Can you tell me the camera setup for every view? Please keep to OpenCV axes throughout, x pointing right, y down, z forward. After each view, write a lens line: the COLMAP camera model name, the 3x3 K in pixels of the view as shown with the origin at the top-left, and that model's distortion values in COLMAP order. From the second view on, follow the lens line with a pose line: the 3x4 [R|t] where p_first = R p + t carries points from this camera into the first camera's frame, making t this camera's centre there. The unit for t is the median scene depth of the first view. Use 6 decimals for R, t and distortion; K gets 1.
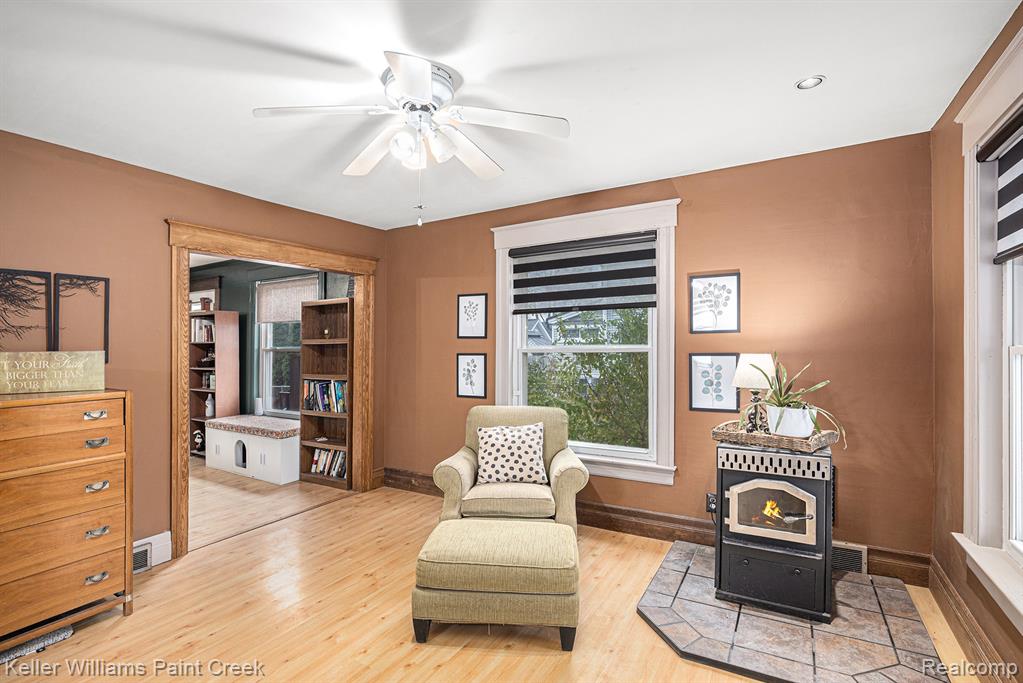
lens RADIAL K [[480.7, 0, 507.7], [0, 480.7, 340.2], [0, 0, 1]] dist [-0.012434, 0.000653]
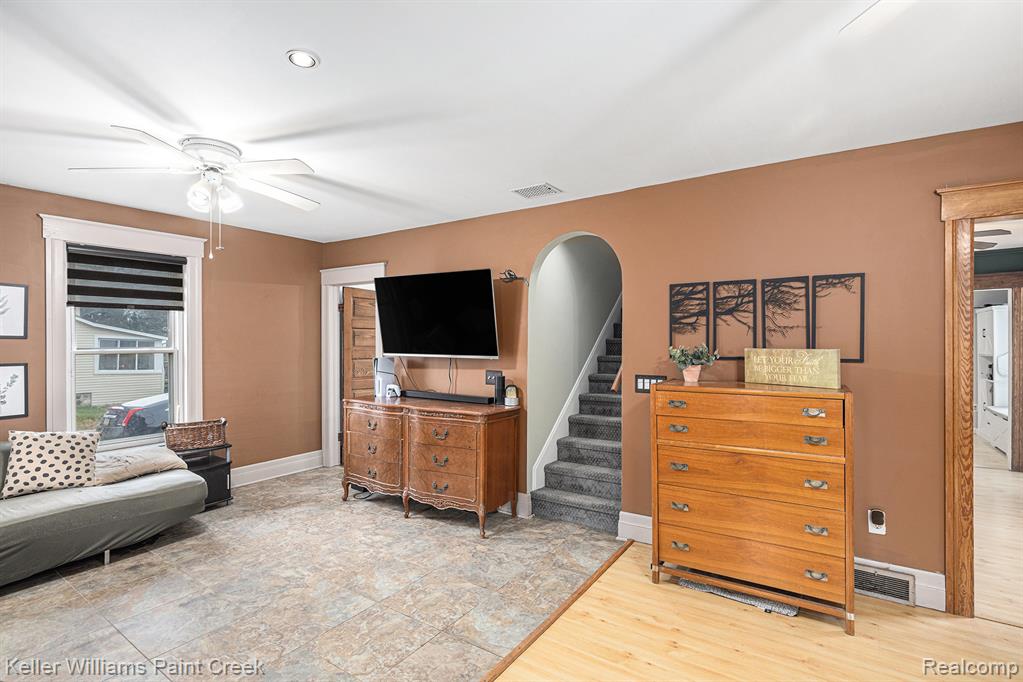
lens RADIAL K [[480.7, 0, 509.3], [0, 480.7, 341.8], [0, 0, 1]] dist [-0.012434, 0.000653]
pose [[-0.064591, -0.001590, -0.997911, 0.169651], [0.003394, 0.999993, -0.001813, 0.007070], [0.997906, -0.003504, -0.064586, 0.393603]]
